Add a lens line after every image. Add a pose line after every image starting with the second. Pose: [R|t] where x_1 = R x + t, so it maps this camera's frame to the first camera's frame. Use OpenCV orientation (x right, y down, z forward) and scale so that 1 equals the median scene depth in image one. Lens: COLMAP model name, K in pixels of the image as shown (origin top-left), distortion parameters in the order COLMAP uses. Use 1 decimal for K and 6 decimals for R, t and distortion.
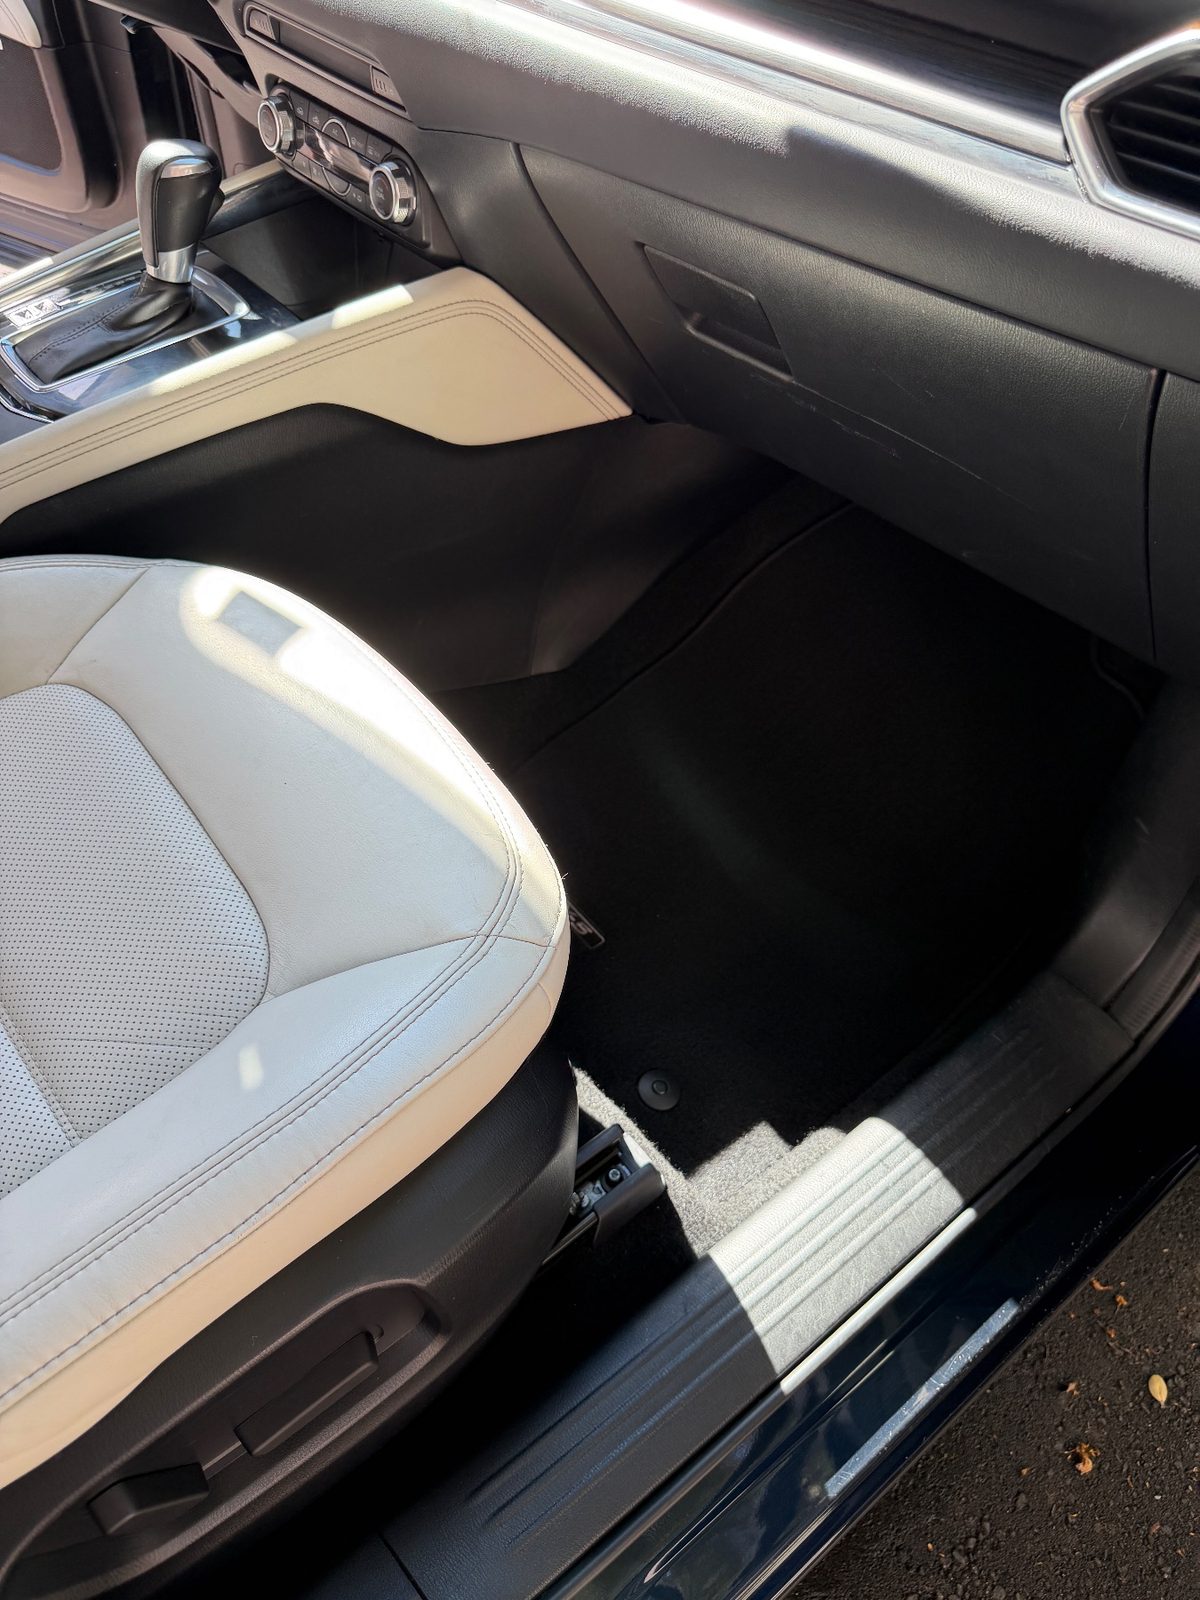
lens RADIAL K [[1113.3, 0, 600.0], [0, 1113.3, 800.0], [0, 0, 1]] dist [0.048885, -0.080349]
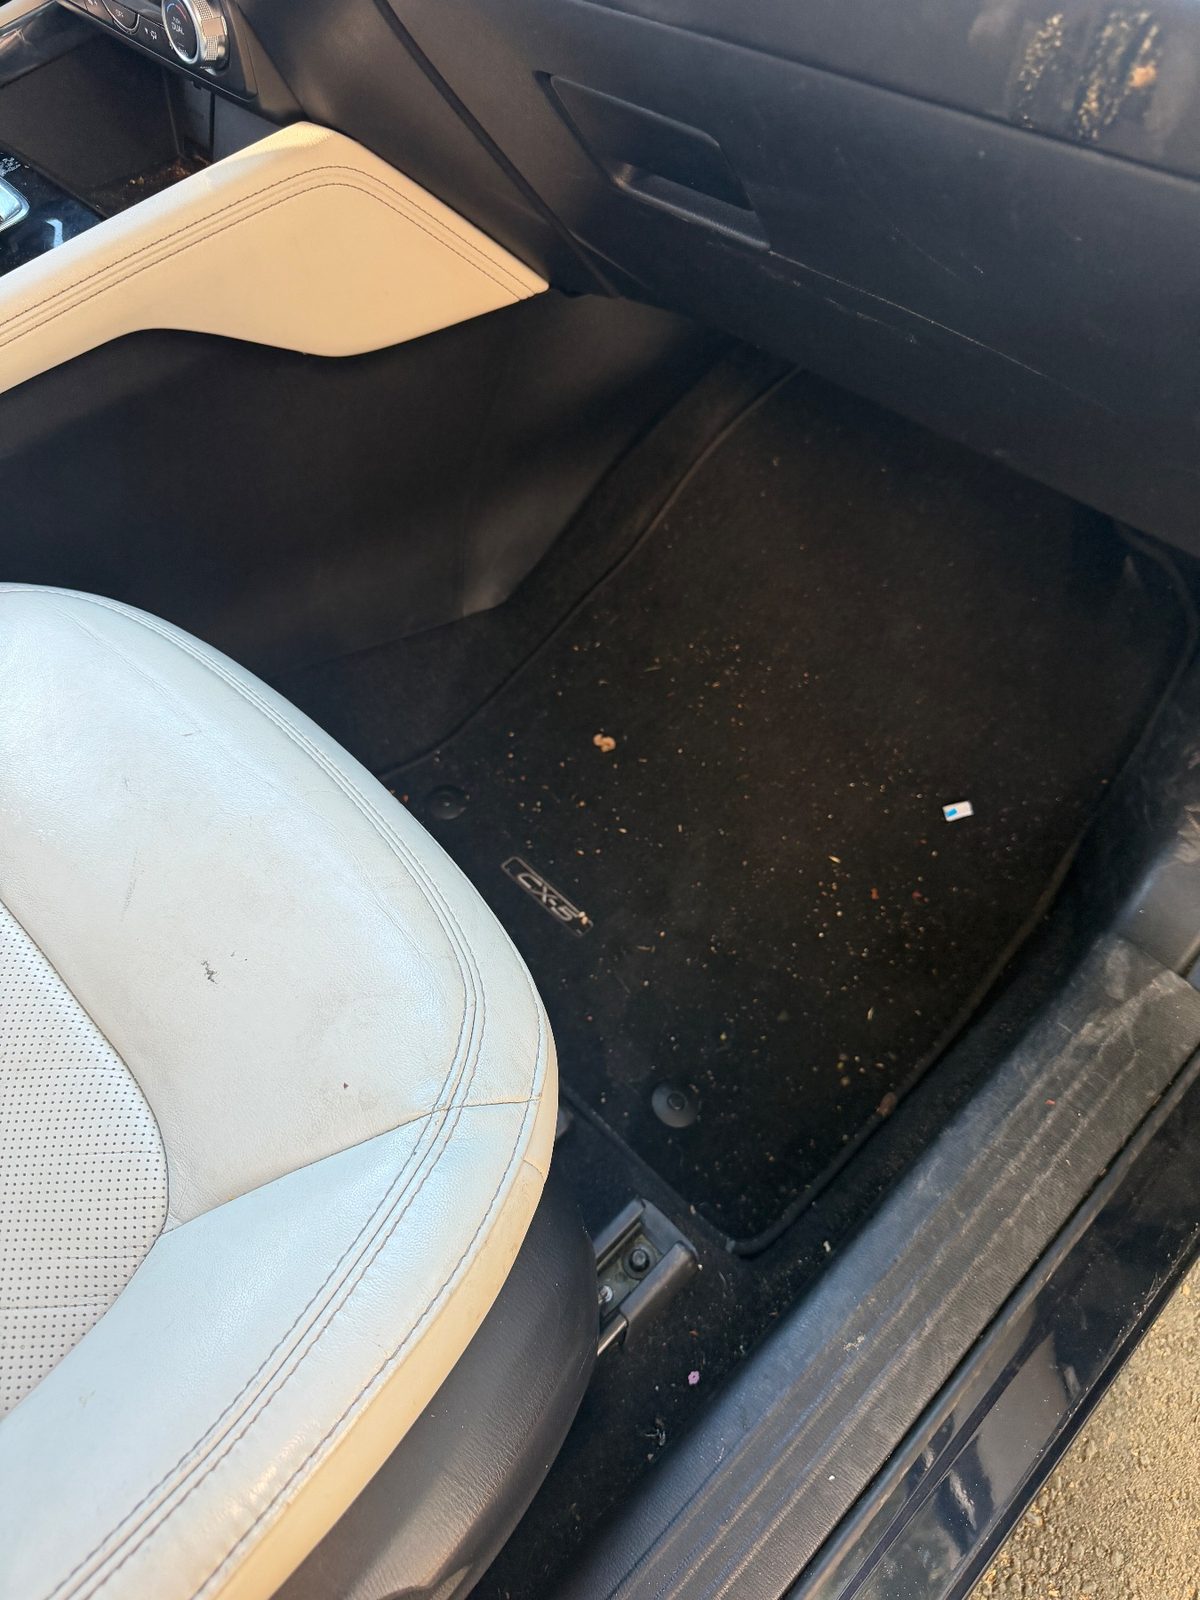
lens RADIAL K [[1125.5, 0, 600.0], [0, 1125.5, 800.0], [0, 0, 1]] dist [-0.003168, -0.023966]
pose [[0.992743, -0.116593, 0.029463, -0.001337], [0.110871, 0.982252, 0.151290, -0.118890], [-0.046579, -0.146926, 0.988050, 0.184929]]
